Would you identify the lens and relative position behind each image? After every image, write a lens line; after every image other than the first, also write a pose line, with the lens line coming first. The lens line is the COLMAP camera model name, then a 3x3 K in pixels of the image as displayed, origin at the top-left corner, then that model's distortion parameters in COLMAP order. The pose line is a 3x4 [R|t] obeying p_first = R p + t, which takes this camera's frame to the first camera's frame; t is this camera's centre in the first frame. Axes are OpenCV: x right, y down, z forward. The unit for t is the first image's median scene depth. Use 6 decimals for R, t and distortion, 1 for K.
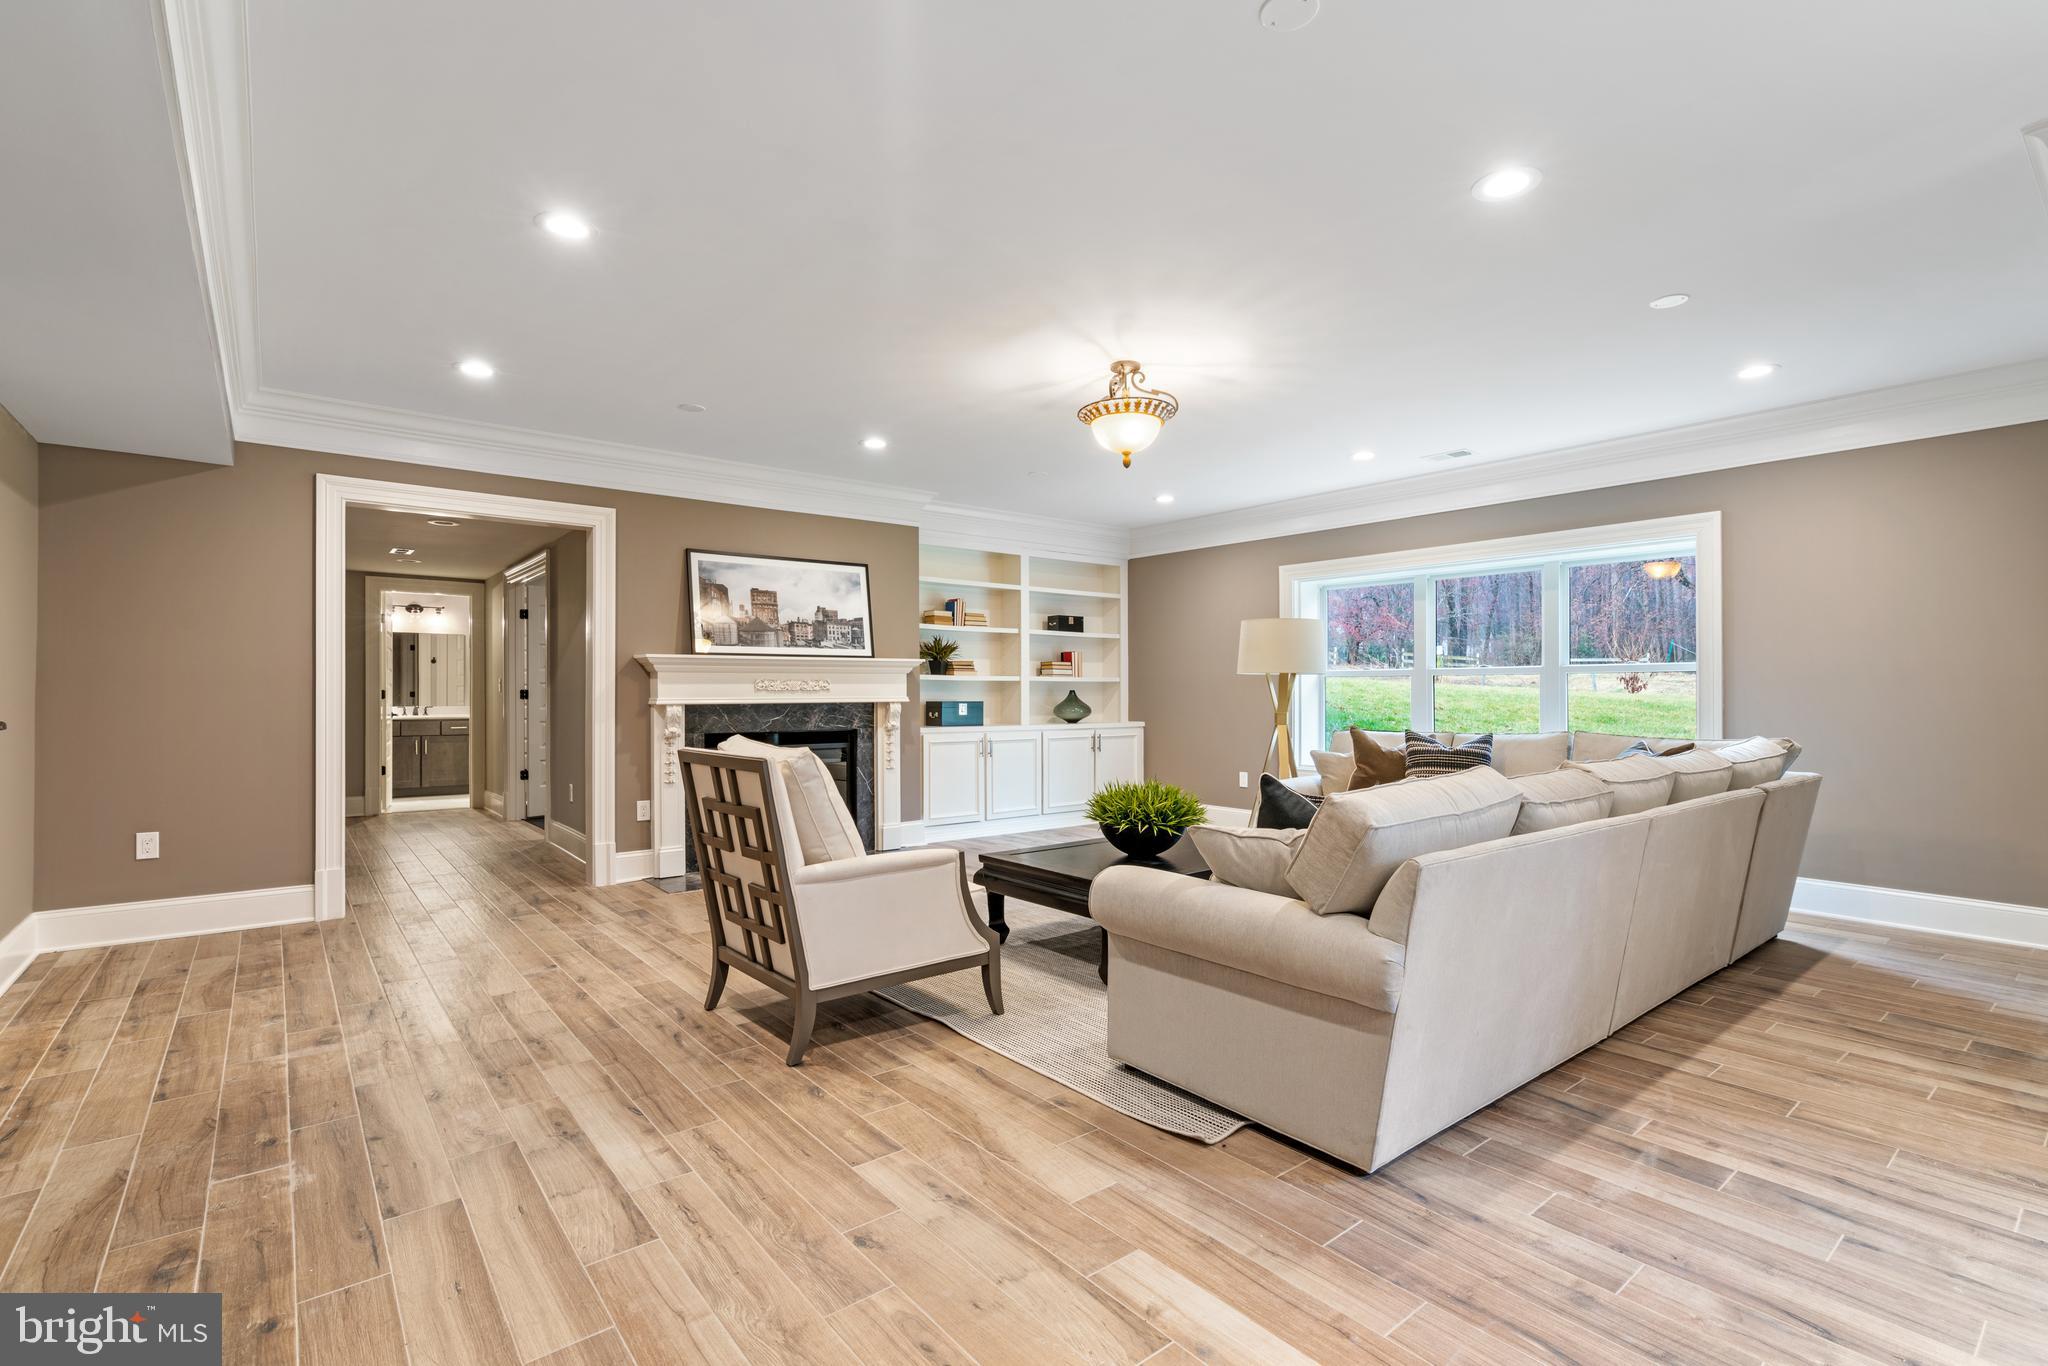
lens RADIAL K [[937.4, 0, 1020.9], [0, 937.4, 691.7], [0, 0, 1]] dist [-0.007774, 0.002534]
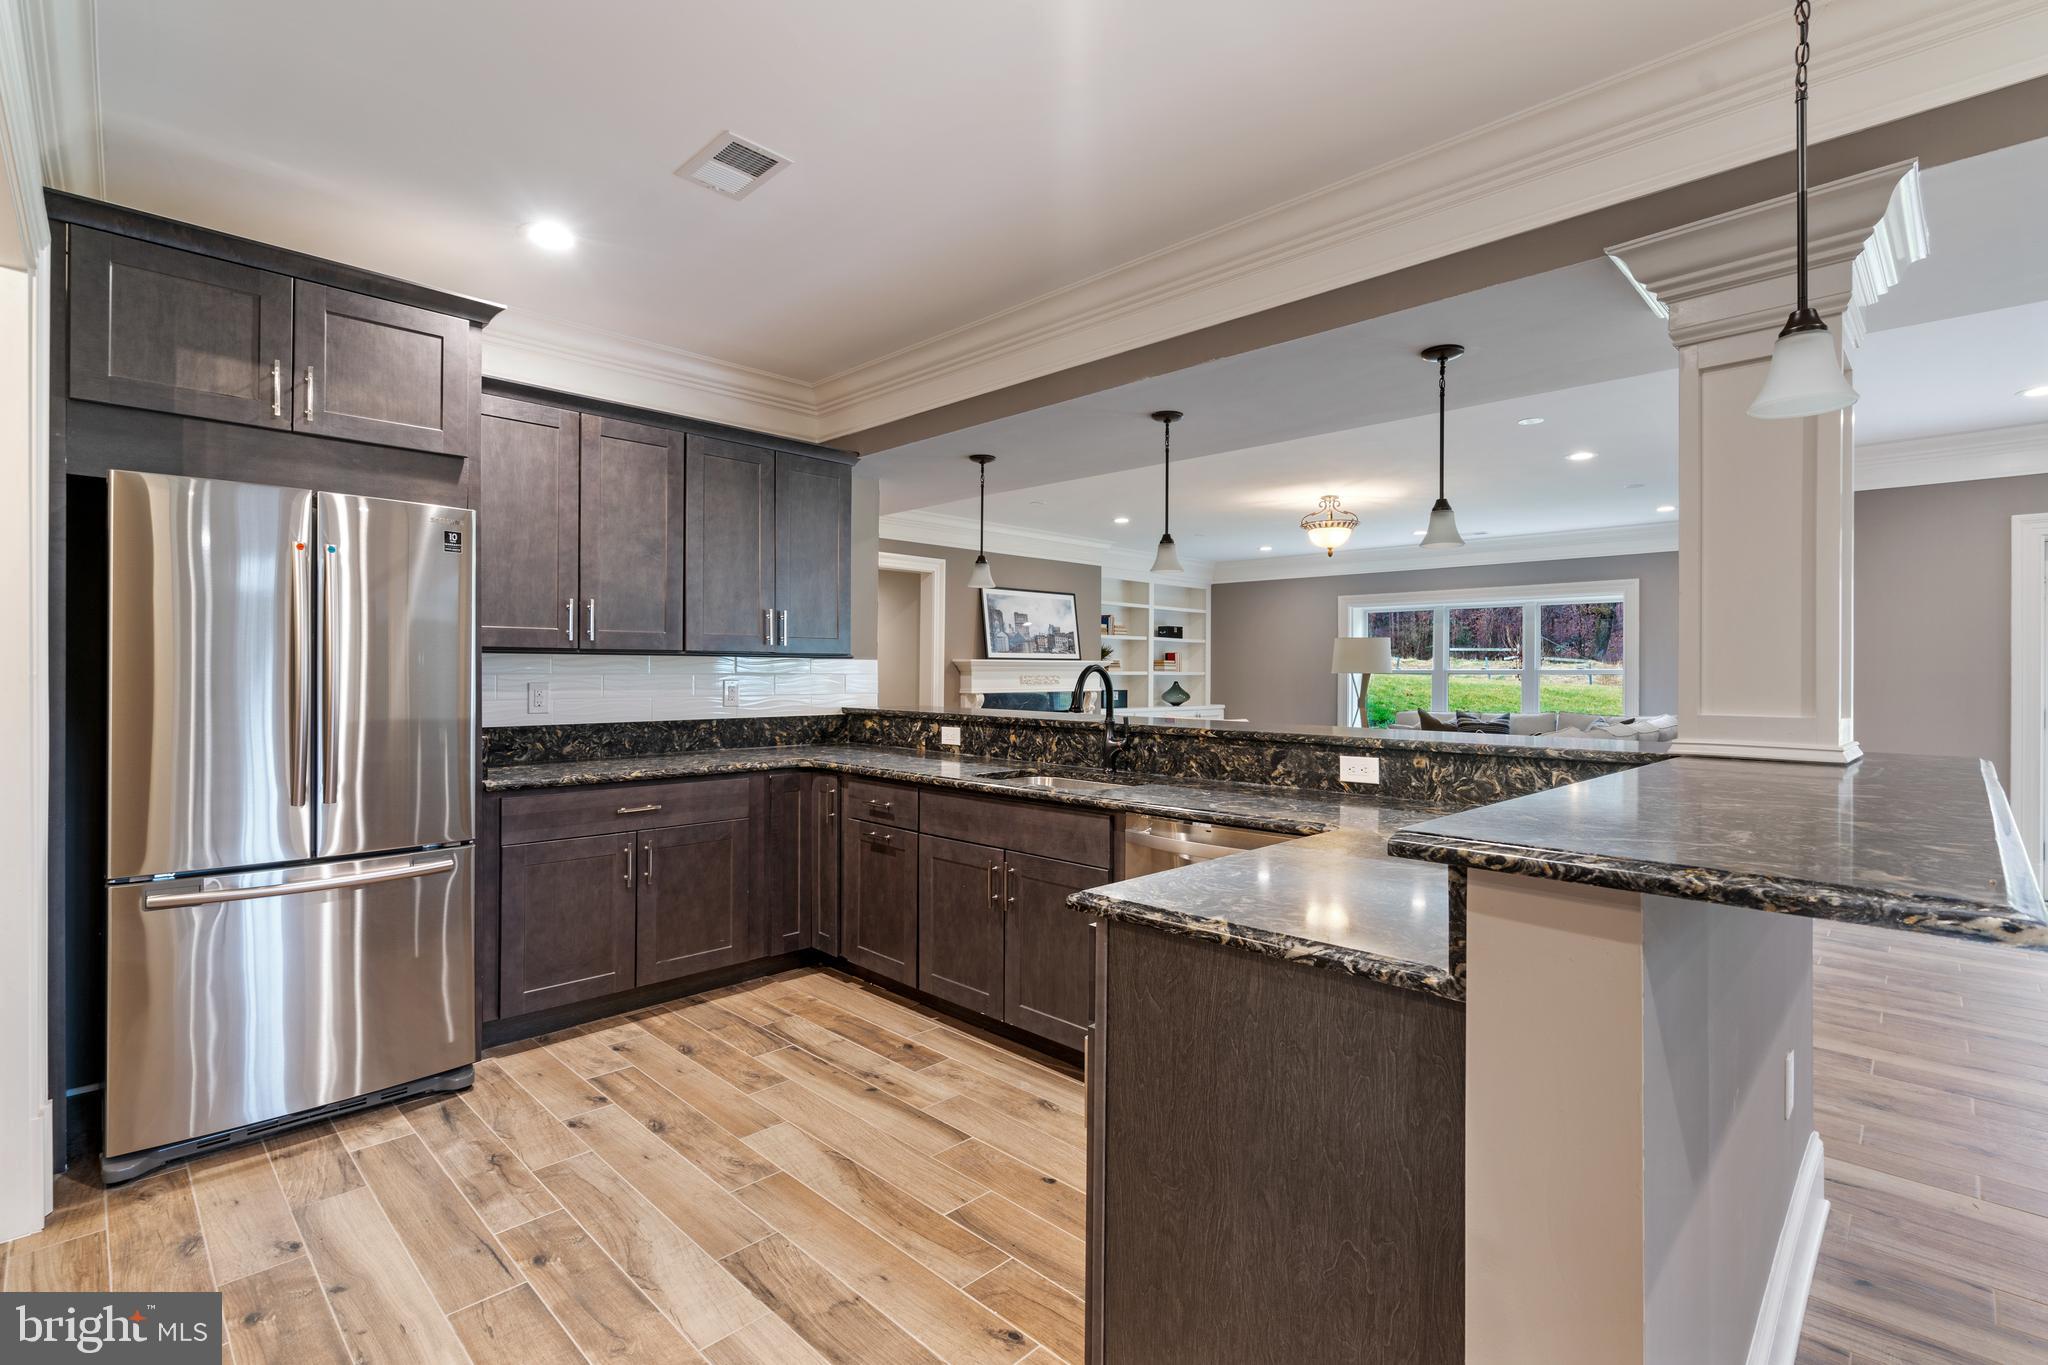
lens RADIAL K [[937.4, 0, 1006.5], [0, 937.4, 668.0], [0, 0, 1]] dist [-0.007774, 0.002534]
pose [[0.995004, 0.000791, 0.099830, -0.361771], [0.000341, 0.999936, -0.011321, -0.006474], [-0.099833, 0.011298, 0.994940, -0.362352]]
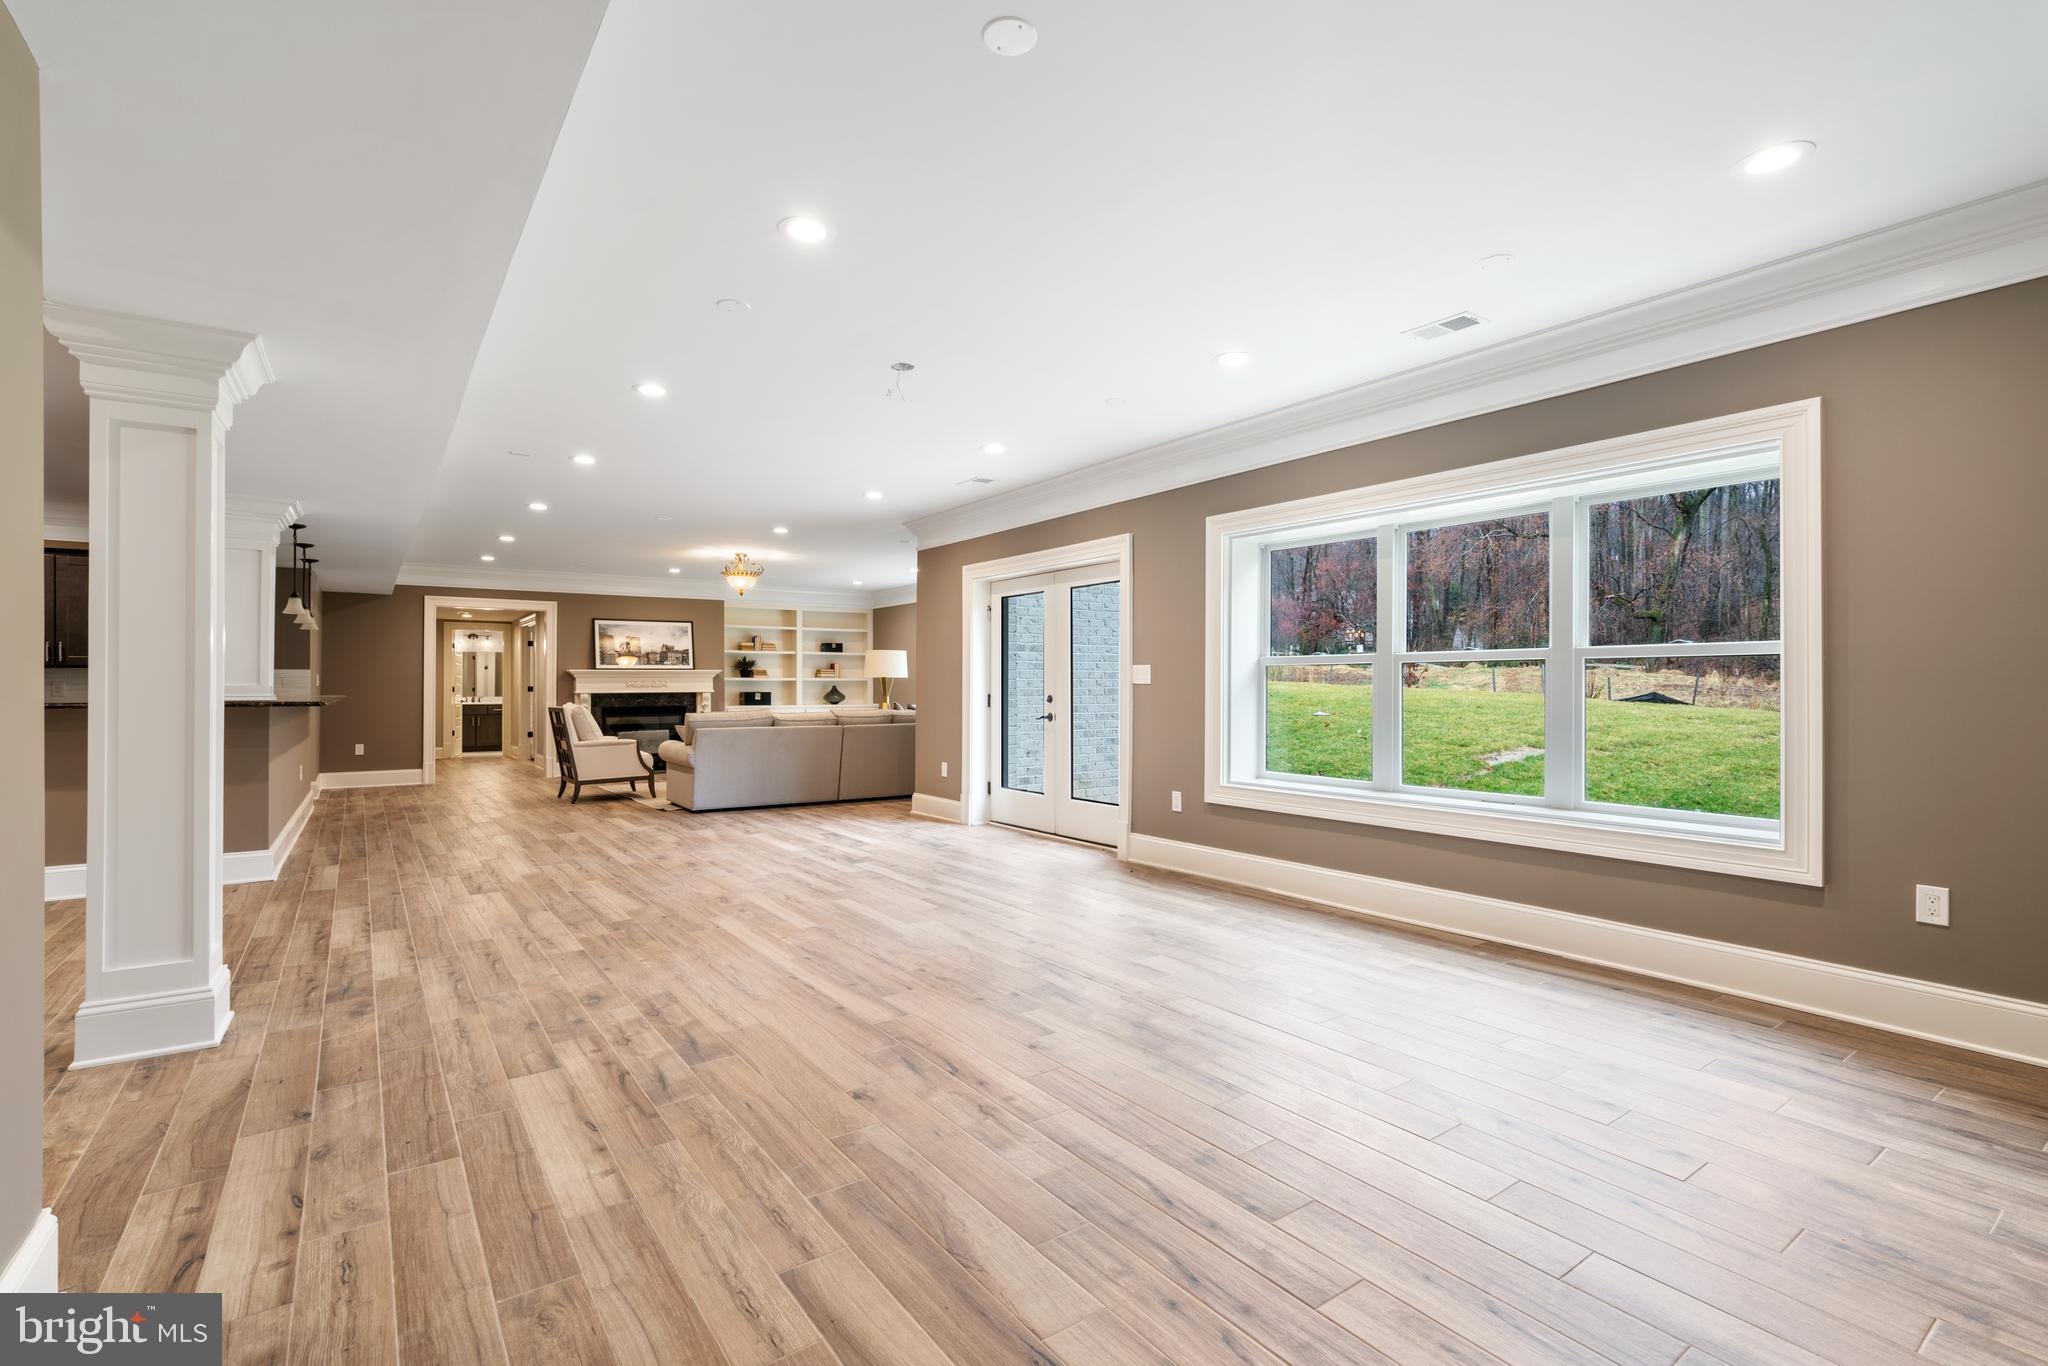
lens RADIAL K [[937.4, 0, 1030.6], [0, 937.4, 684.4], [0, 0, 1]] dist [-0.007774, 0.002534]
pose [[0.998663, -0.003150, -0.051589, 0.567230], [0.003024, 0.999992, -0.002522, 0.001787], [0.051596, 0.002362, 0.998665, -0.808598]]
